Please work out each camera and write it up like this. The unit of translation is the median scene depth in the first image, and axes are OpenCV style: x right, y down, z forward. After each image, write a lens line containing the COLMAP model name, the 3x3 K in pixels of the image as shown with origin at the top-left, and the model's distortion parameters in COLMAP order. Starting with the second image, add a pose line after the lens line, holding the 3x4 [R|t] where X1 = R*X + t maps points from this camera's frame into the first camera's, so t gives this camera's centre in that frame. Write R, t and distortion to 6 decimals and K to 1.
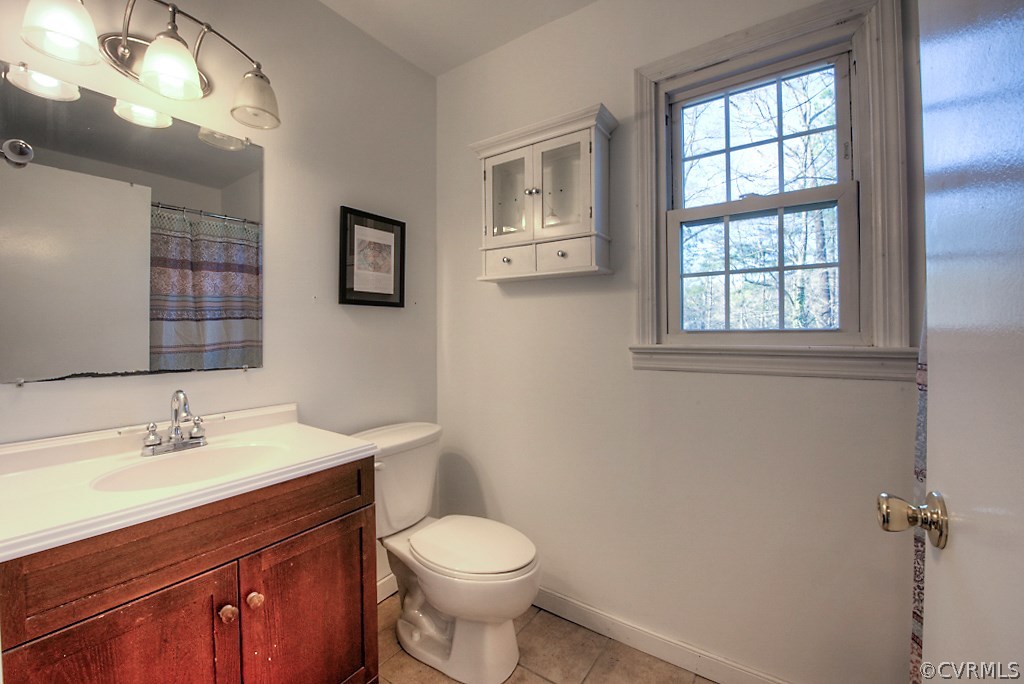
lens RADIAL K [[415.1, 0, 513.1], [0, 415.1, 331.8], [0, 0, 1]] dist [-0.014013, -0.001966]
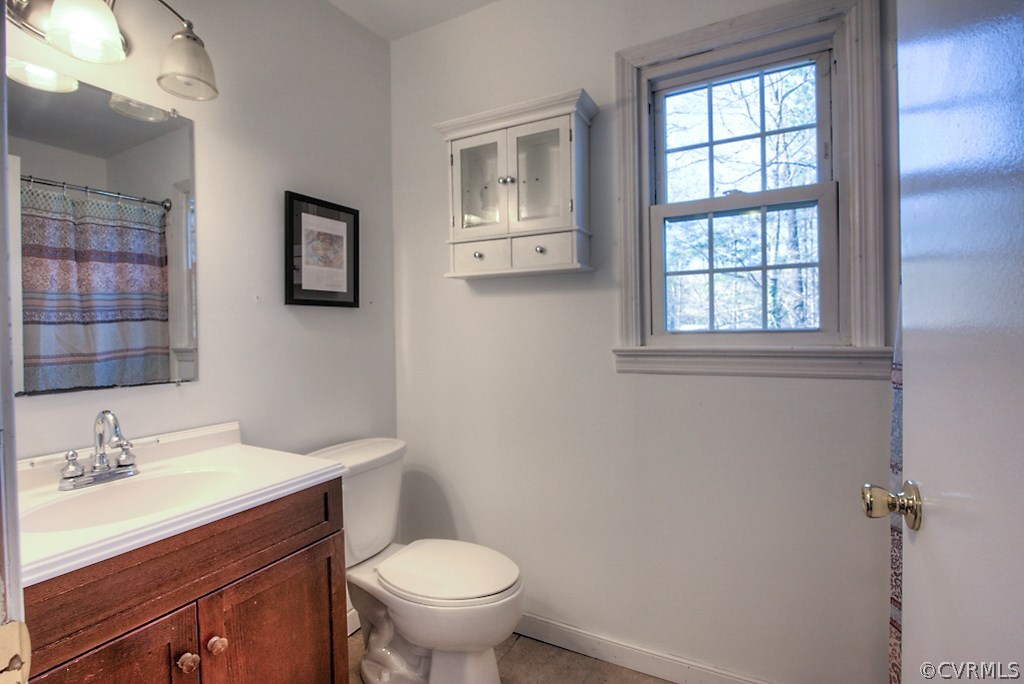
lens RADIAL K [[480.1, 0, 518.4], [0, 480.1, 335.2], [0, 0, 1]] dist [-0.005222, -0.001911]
pose [[0.992416, -0.012902, 0.122243, -0.070661], [0.011417, 0.999852, 0.012836, -0.012655], [-0.122390, -0.011343, 0.992417, -0.062851]]
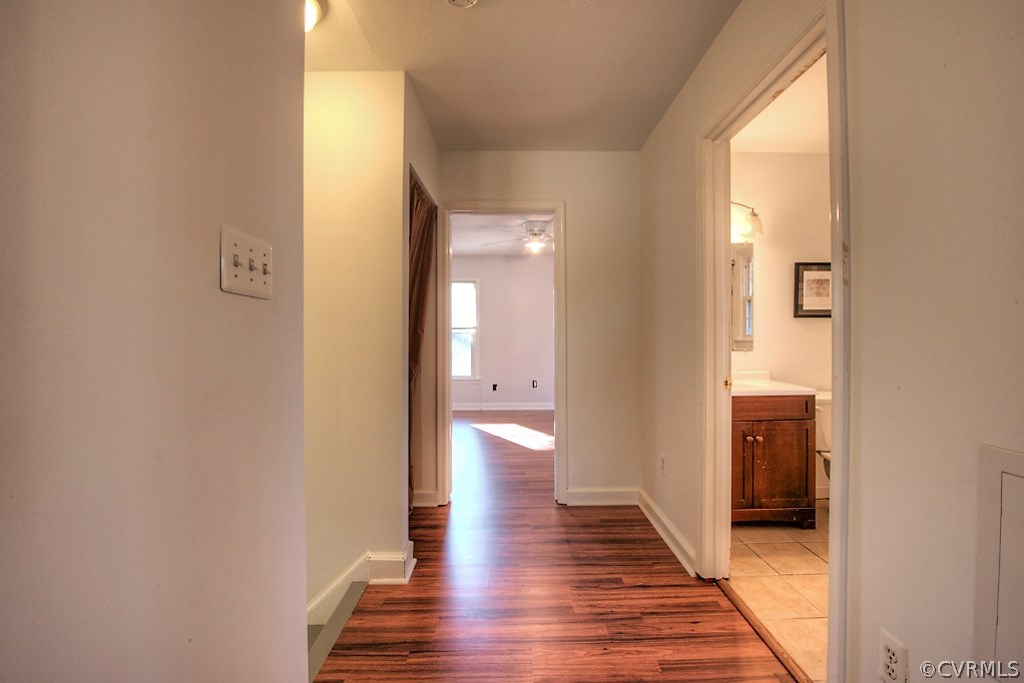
lens RADIAL K [[415.1, 0, 505.6], [0, 415.1, 336.3], [0, 0, 1]] dist [-0.014013, -0.001966]
pose [[0.558882, 0.007551, -0.829213, 0.414913], [-0.001914, 0.999968, 0.007815, 0.000281], [0.829245, -0.002781, 0.558878, -1.183278]]
